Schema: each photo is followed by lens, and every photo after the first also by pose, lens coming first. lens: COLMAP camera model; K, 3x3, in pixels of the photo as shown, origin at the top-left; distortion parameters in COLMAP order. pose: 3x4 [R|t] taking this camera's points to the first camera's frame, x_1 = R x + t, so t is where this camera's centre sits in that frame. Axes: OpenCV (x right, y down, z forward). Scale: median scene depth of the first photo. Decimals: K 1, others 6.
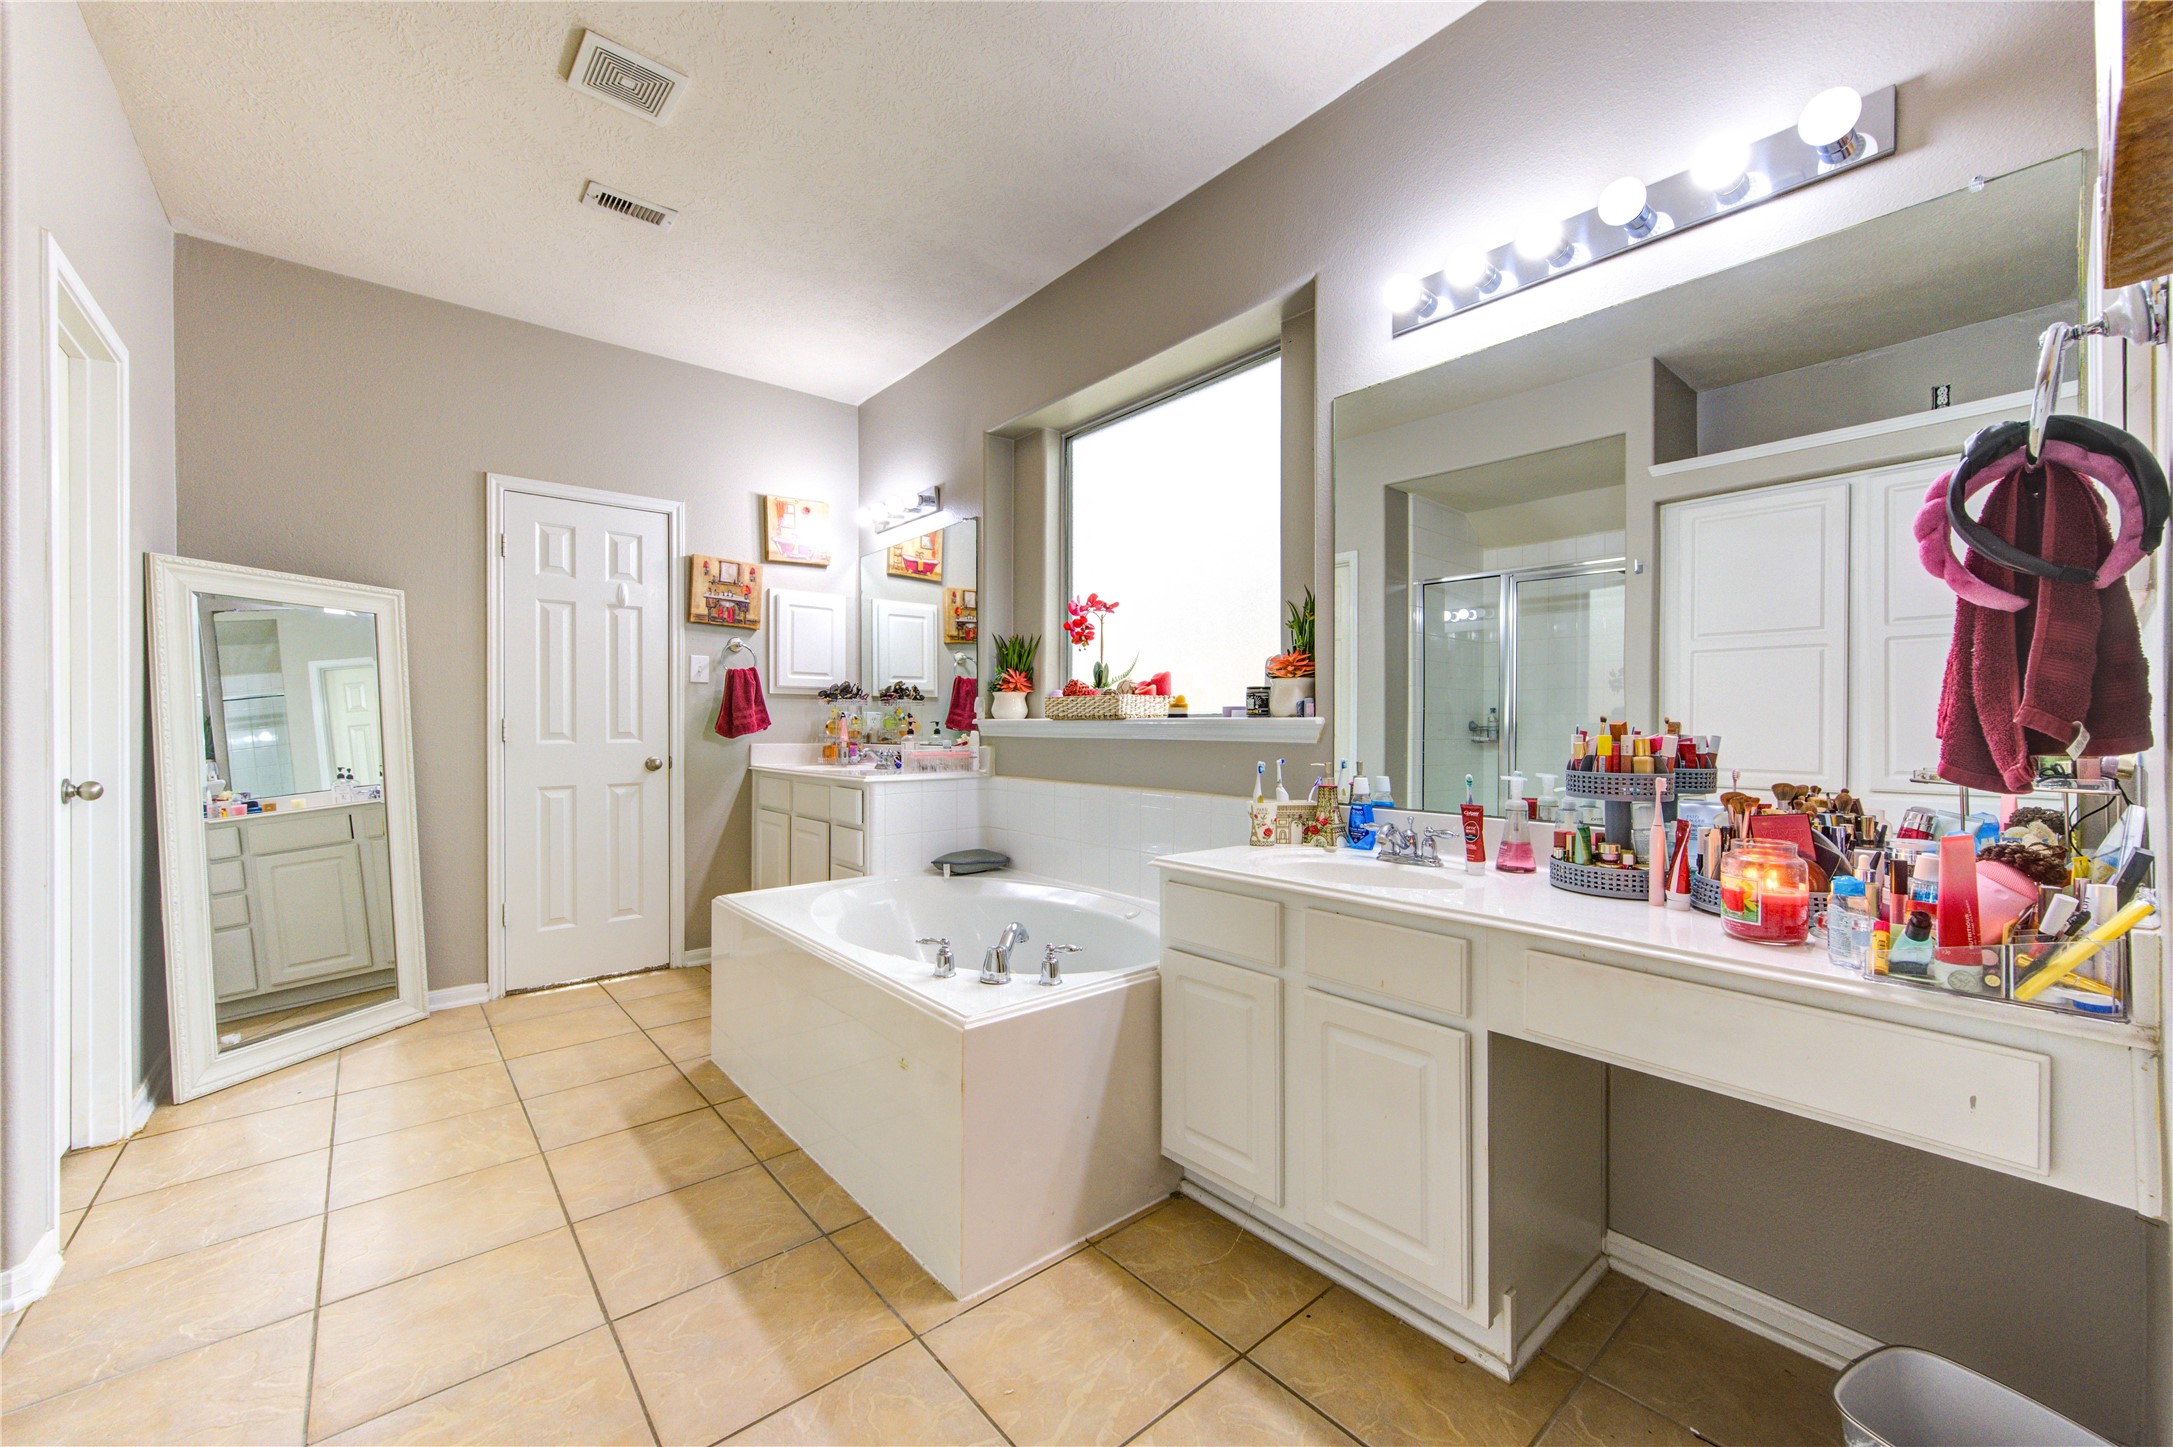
lens RADIAL K [[848.1, 0, 1129.3], [0, 848.1, 719.5], [0, 0, 1]] dist [0.000877, 0.000080]
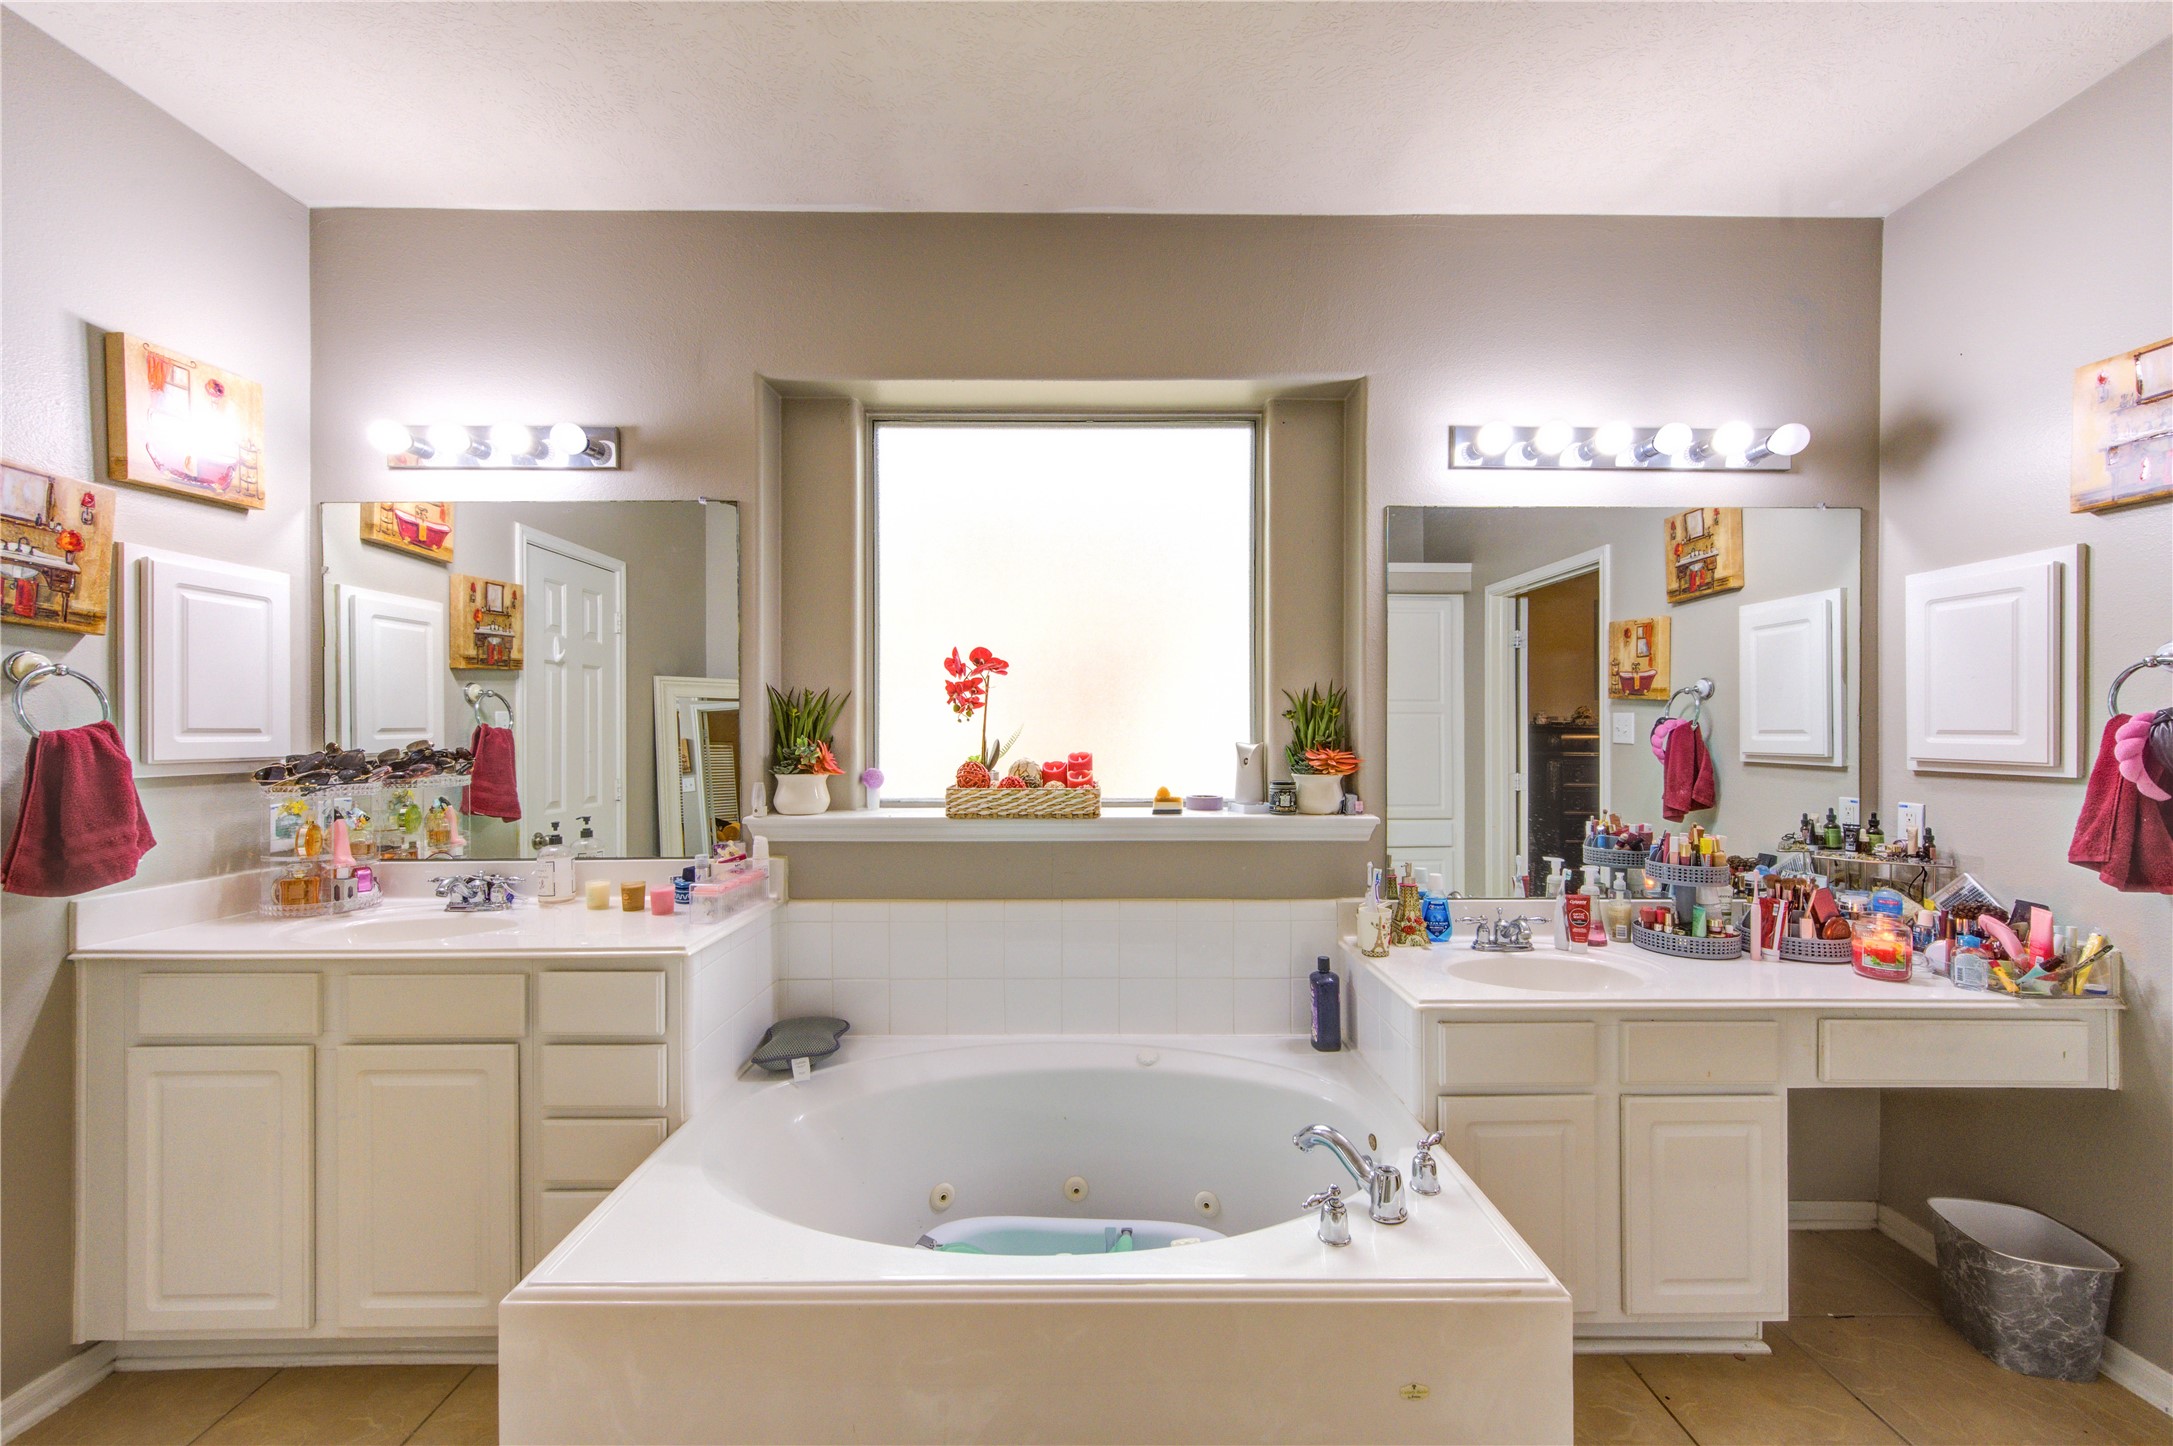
lens RADIAL K [[844.5, 0, 1093.6], [0, 844.5, 728.5], [0, 0, 1]] dist [-0.000768, -0.000028]
pose [[0.659541, -0.002179, 0.751666, -0.437428], [-0.003468, 0.999976, 0.005942, -0.064431], [-0.751661, -0.006526, 0.659518, 0.339891]]
